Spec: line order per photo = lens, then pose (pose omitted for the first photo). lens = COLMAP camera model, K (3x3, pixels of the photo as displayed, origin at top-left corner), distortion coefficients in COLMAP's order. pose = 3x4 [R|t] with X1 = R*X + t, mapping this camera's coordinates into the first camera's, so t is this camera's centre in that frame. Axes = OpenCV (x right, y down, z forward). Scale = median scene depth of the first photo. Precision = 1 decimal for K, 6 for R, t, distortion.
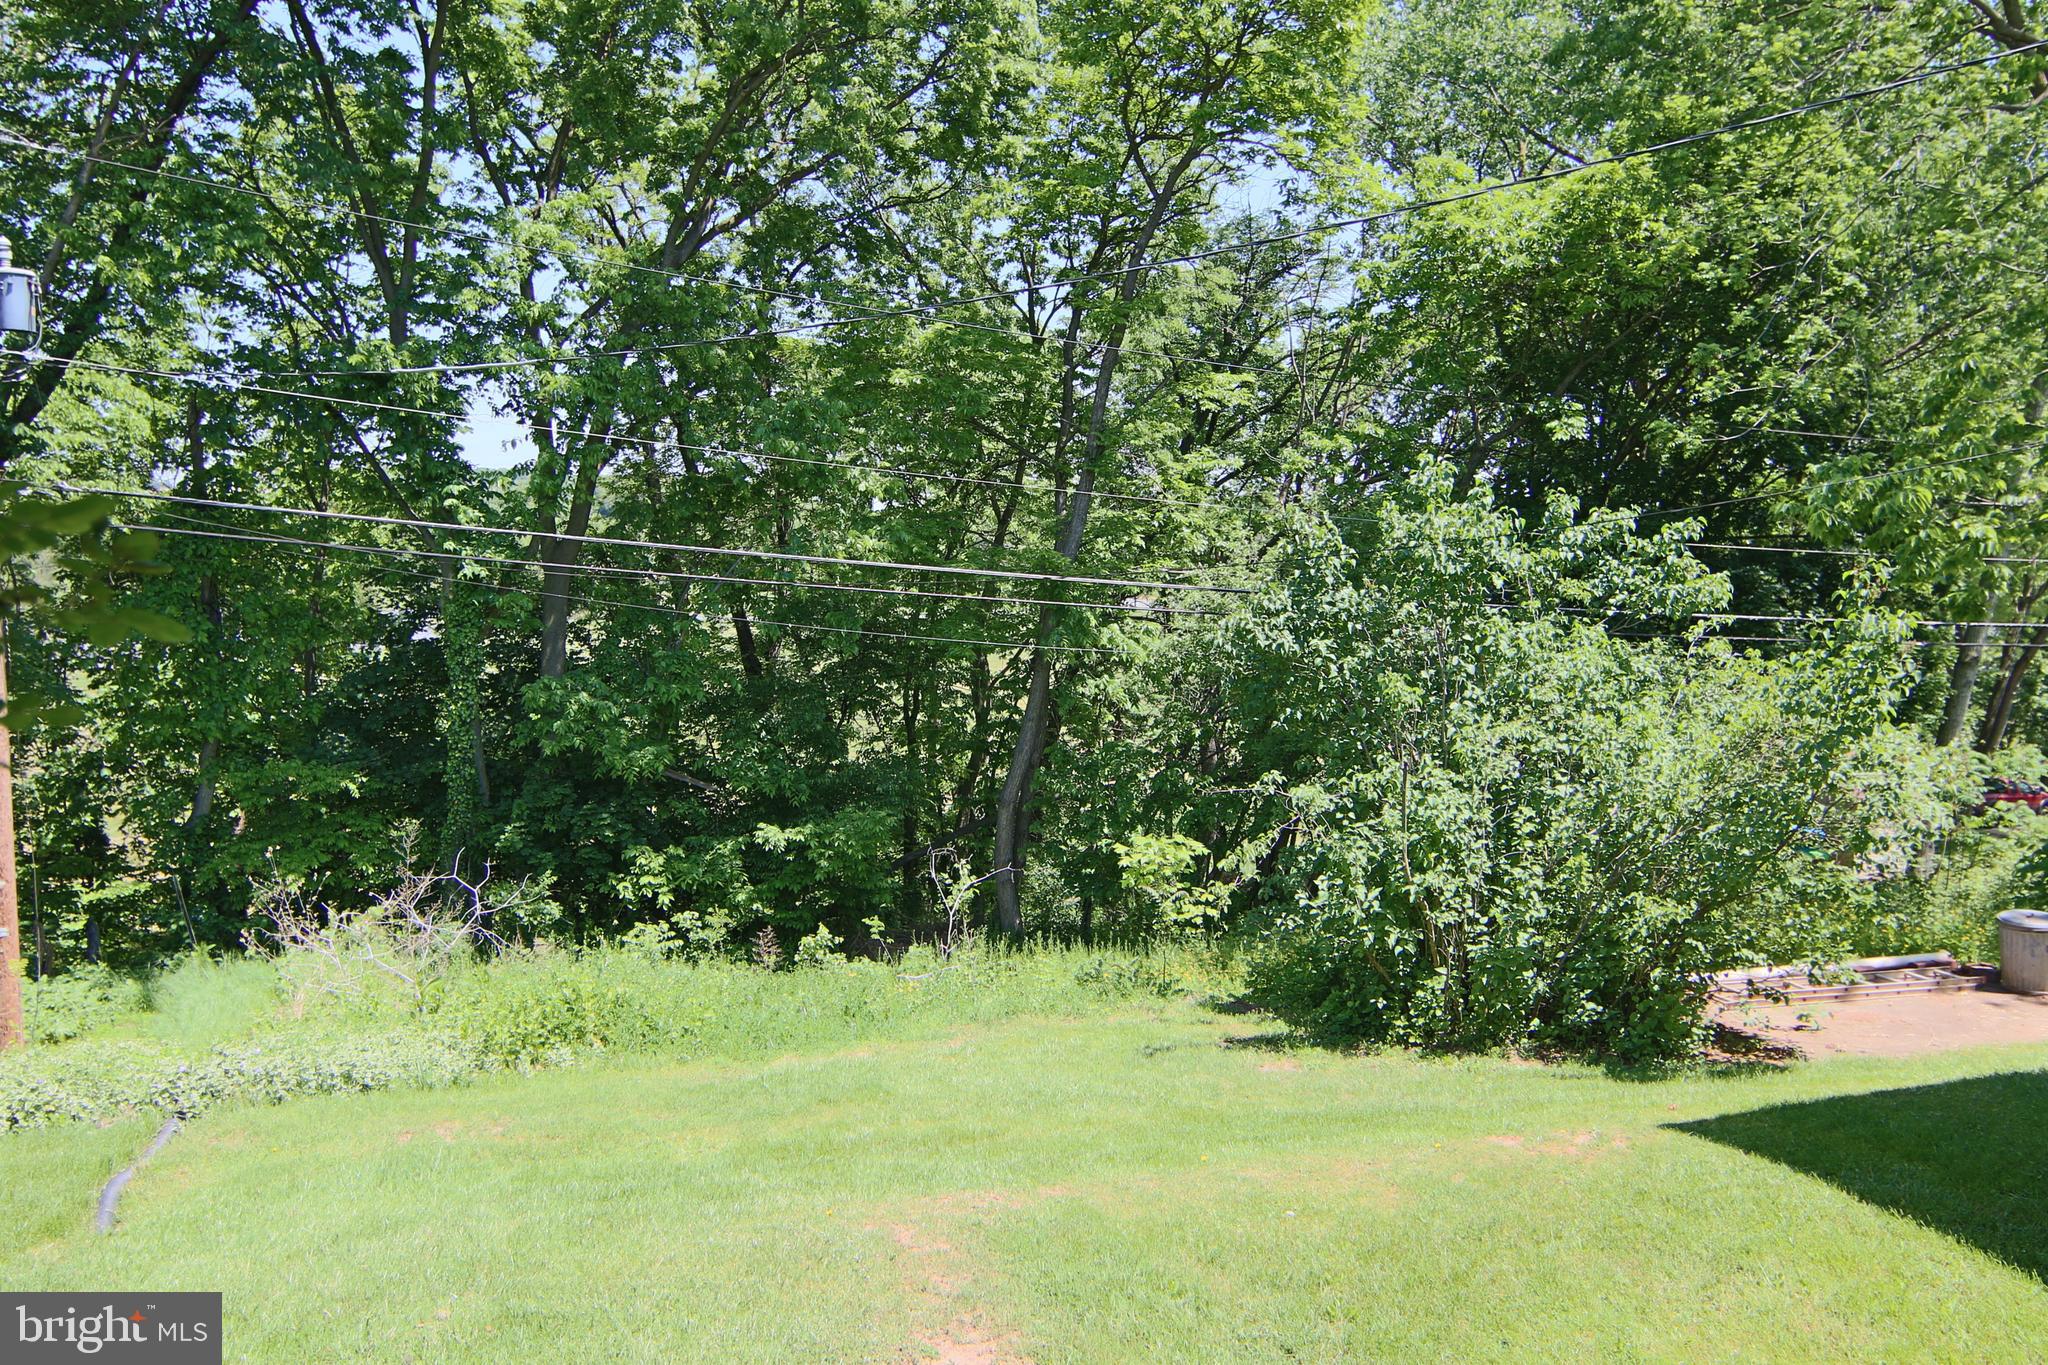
lens RADIAL K [[1295.2, 0, 1022.4], [0, 1295.2, 691.2], [0, 0, 1]] dist [-0.015641, 0.004435]
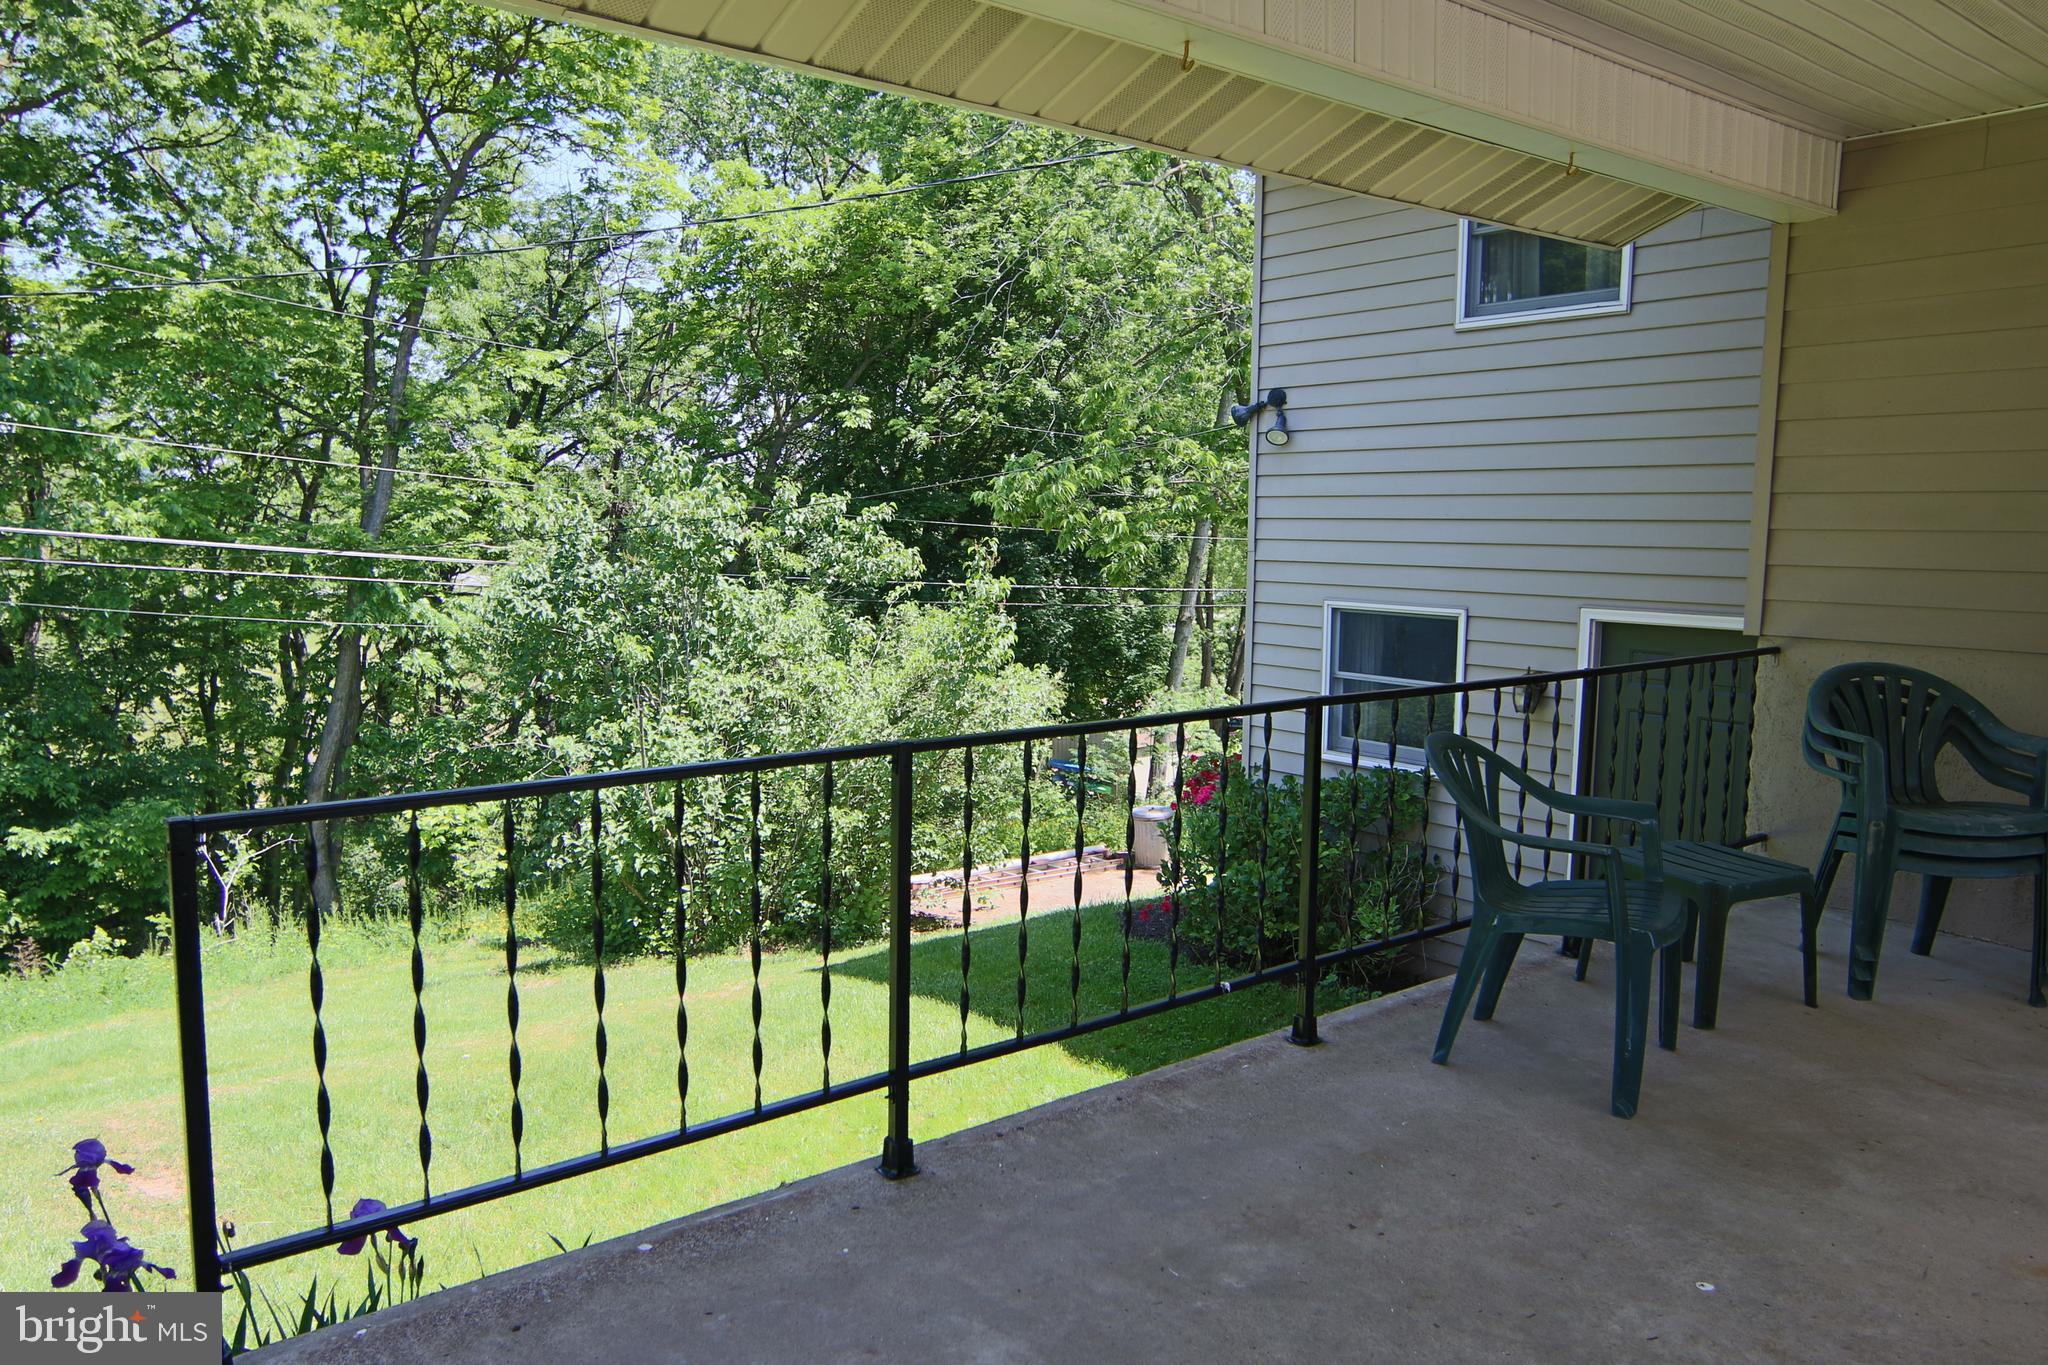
lens RADIAL K [[1409.7, 0, 1025.7], [0, 1409.7, 698.2], [0, 0, 1]] dist [-0.012241, 0.002124]
pose [[0.919744, -0.040923, 0.390380, 0.069843], [0.034974, 0.999139, 0.022338, 0.015930], [-0.390958, -0.006892, 0.920383, -0.177413]]
